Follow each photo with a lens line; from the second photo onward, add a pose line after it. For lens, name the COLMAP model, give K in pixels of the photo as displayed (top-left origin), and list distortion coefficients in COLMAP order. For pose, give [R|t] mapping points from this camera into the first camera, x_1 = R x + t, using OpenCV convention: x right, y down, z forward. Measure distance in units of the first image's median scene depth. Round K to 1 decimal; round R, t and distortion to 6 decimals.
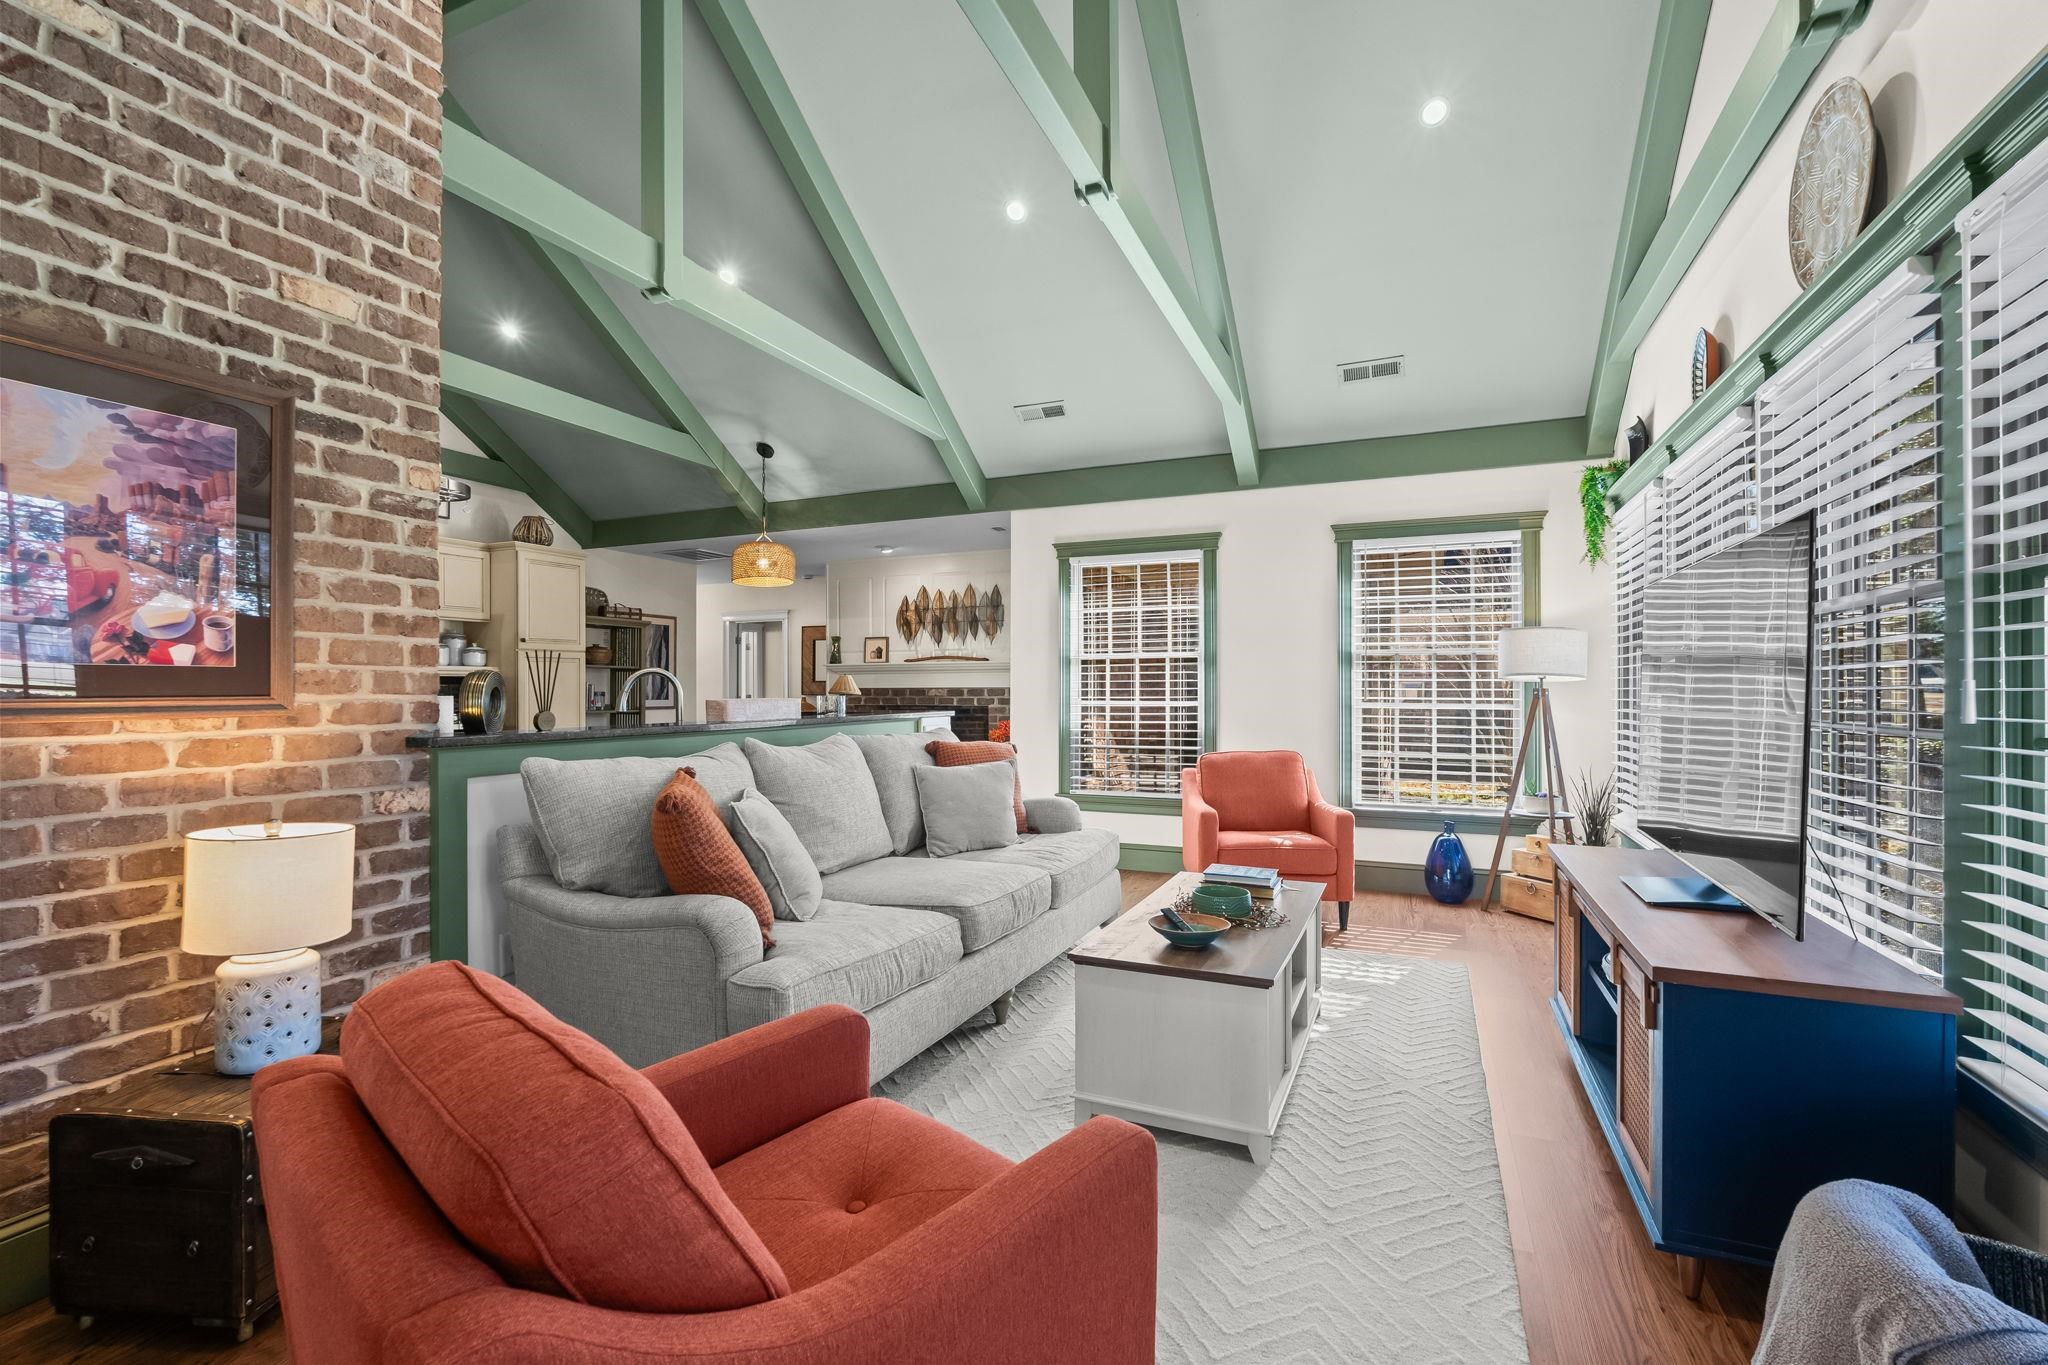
lens RADIAL K [[900.4, 0, 1025.9], [0, 900.4, 690.6], [0, 0, 1]] dist [-0.001952, -0.000379]
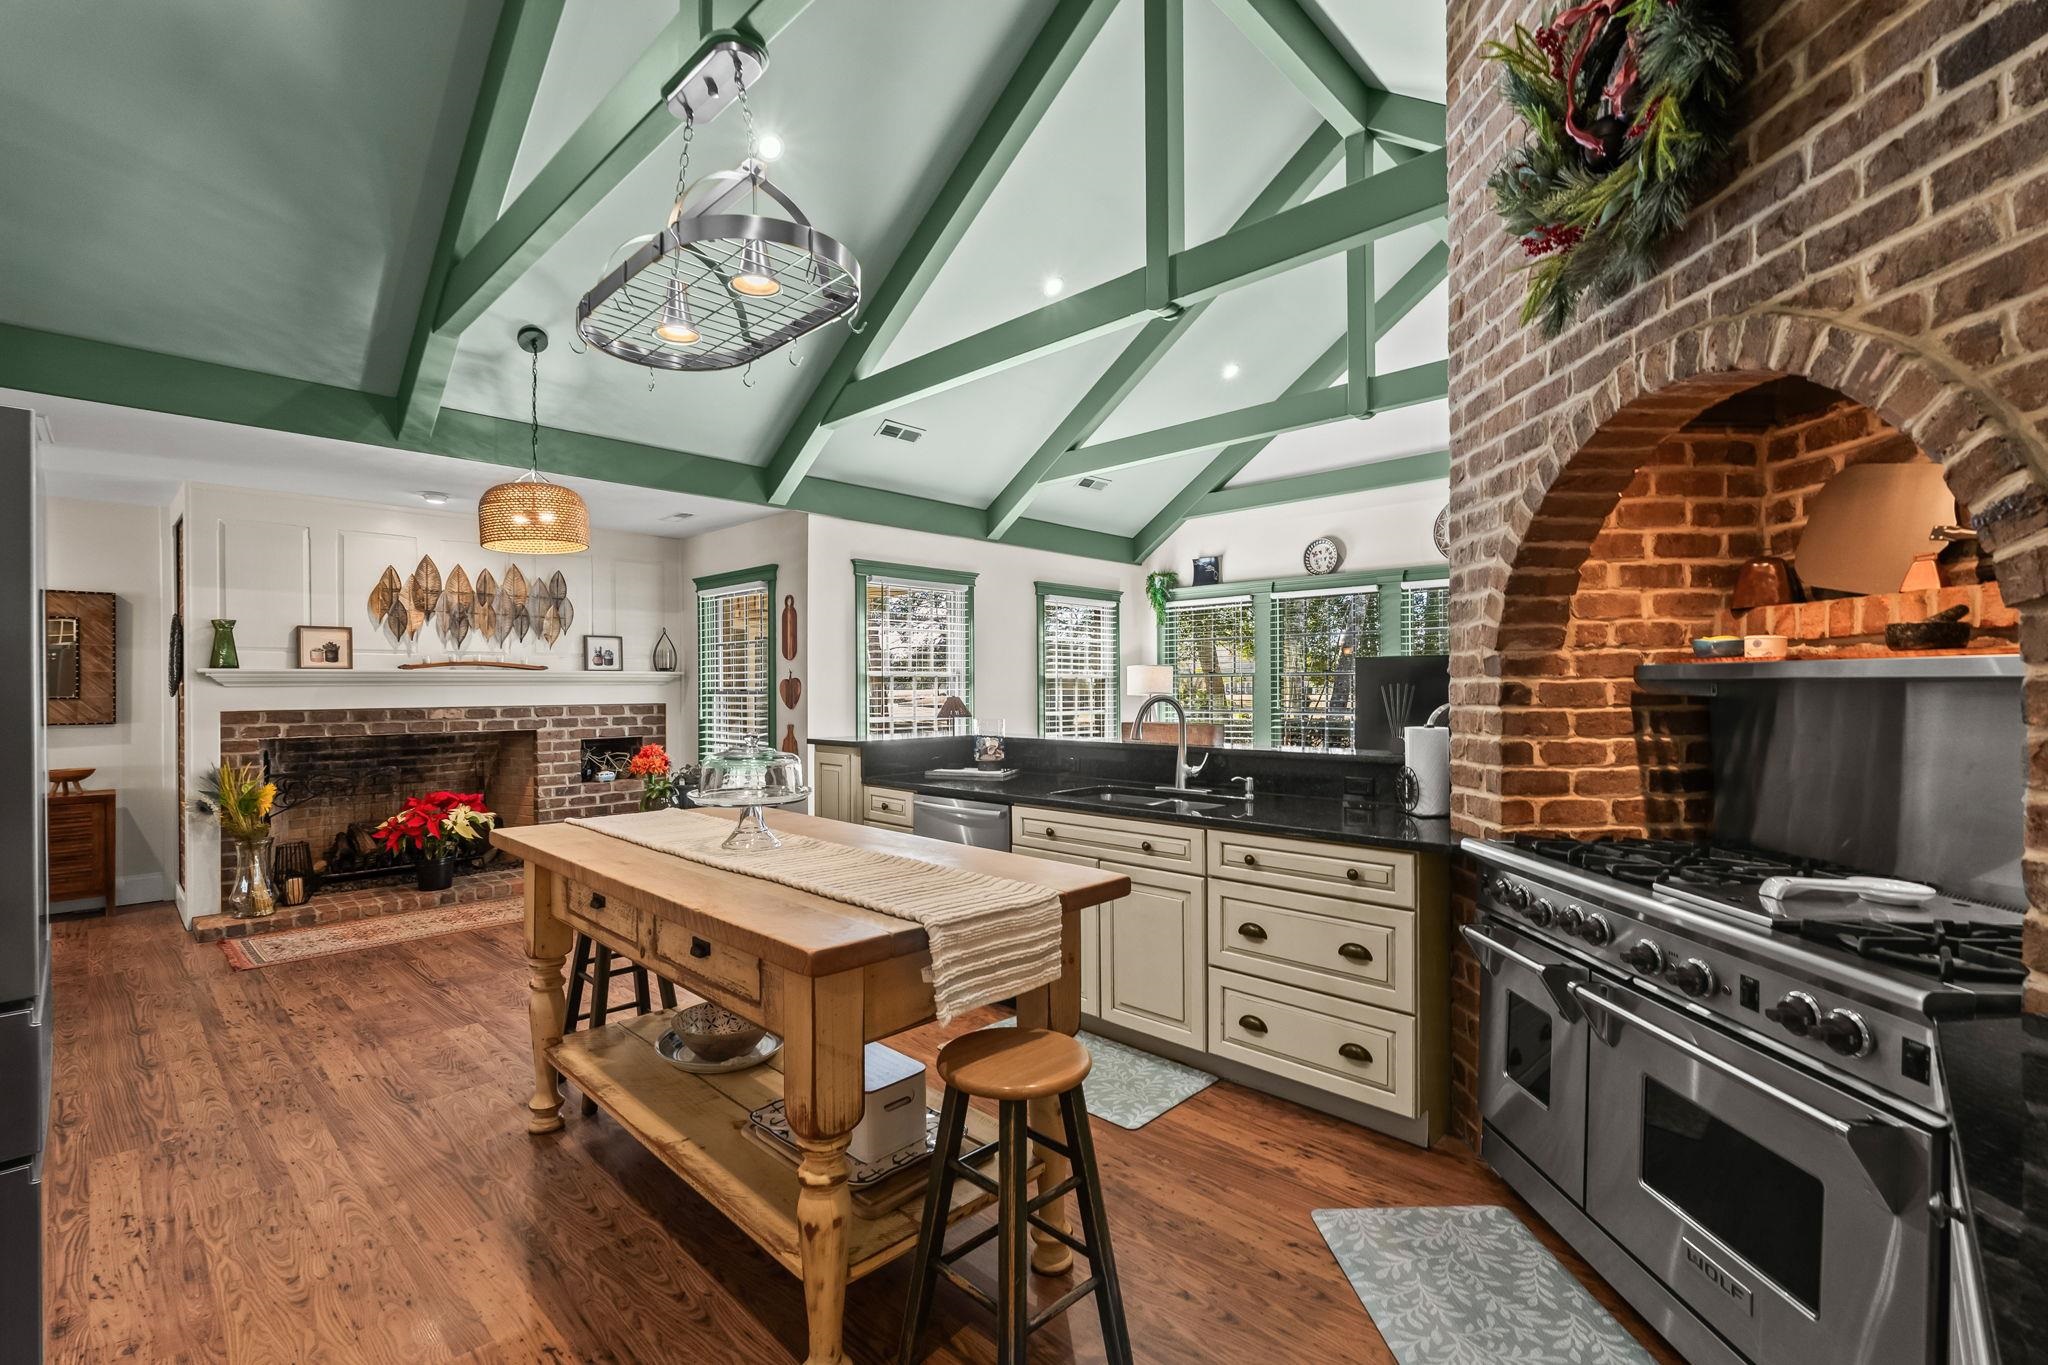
lens RADIAL K [[900.4, 0, 1025.9], [0, 900.4, 690.6], [0, 0, 1]] dist [-0.001952, -0.000379]
pose [[0.341540, -0.004162, 0.939858, -0.934659], [0.006244, 0.999978, 0.002159, -0.023009], [-0.939846, 0.005132, 0.341559, 0.557591]]
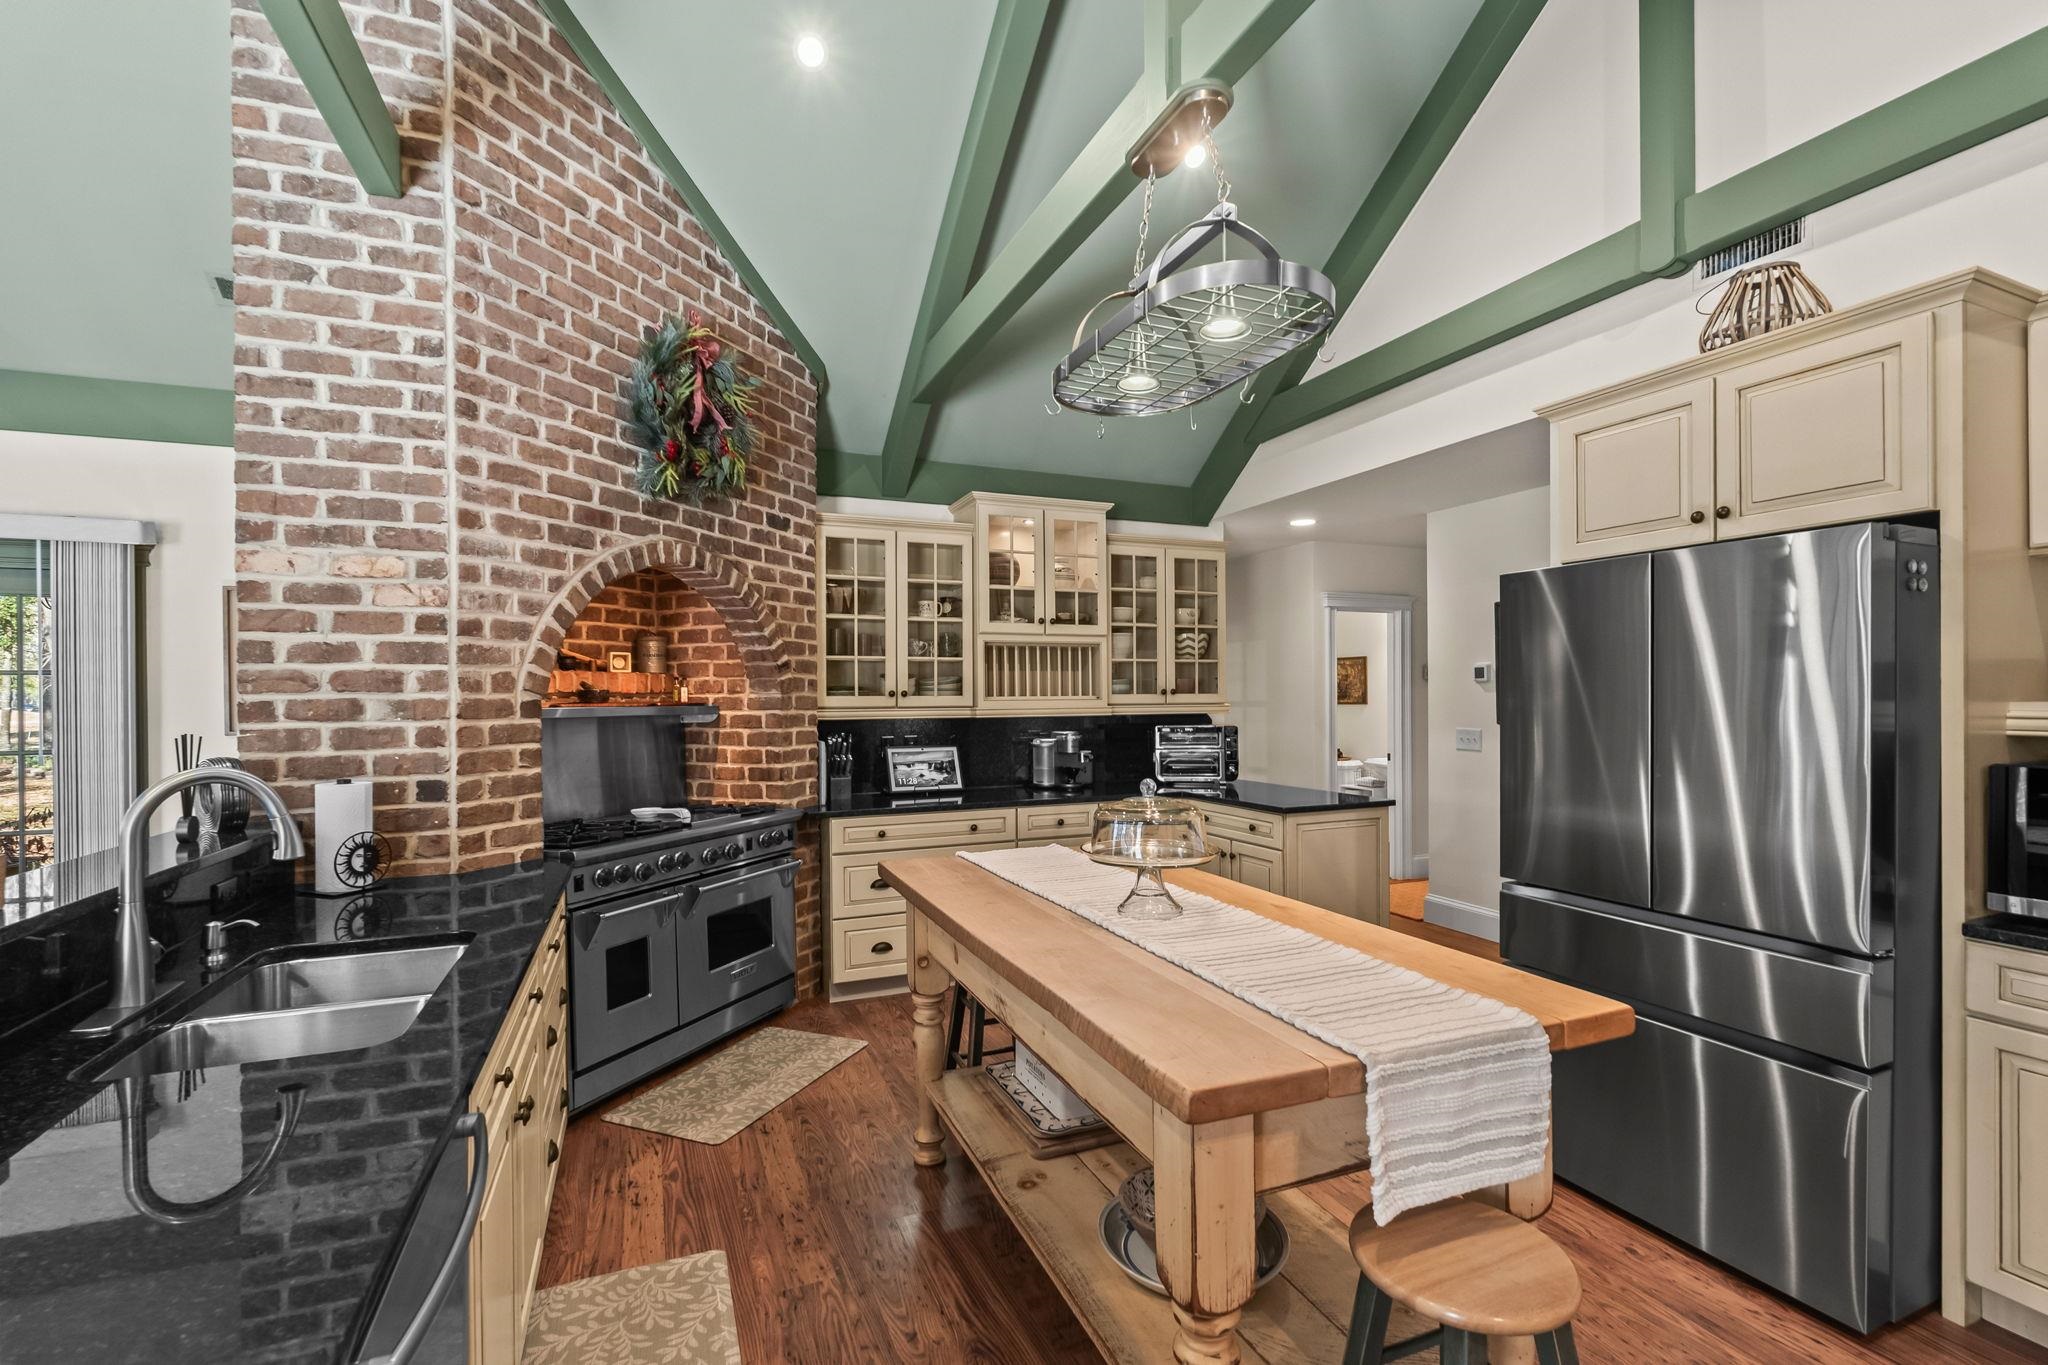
lens RADIAL K [[902.5, 0, 1018.2], [0, 902.5, 696.7], [0, 0, 1]] dist [-0.001594, -0.000023]
pose [[-0.694496, 0.006810, -0.719465, -0.251336], [0.005149, 0.999977, 0.004495, -0.040207], [0.719478, -0.000582, -0.694515, 1.062879]]
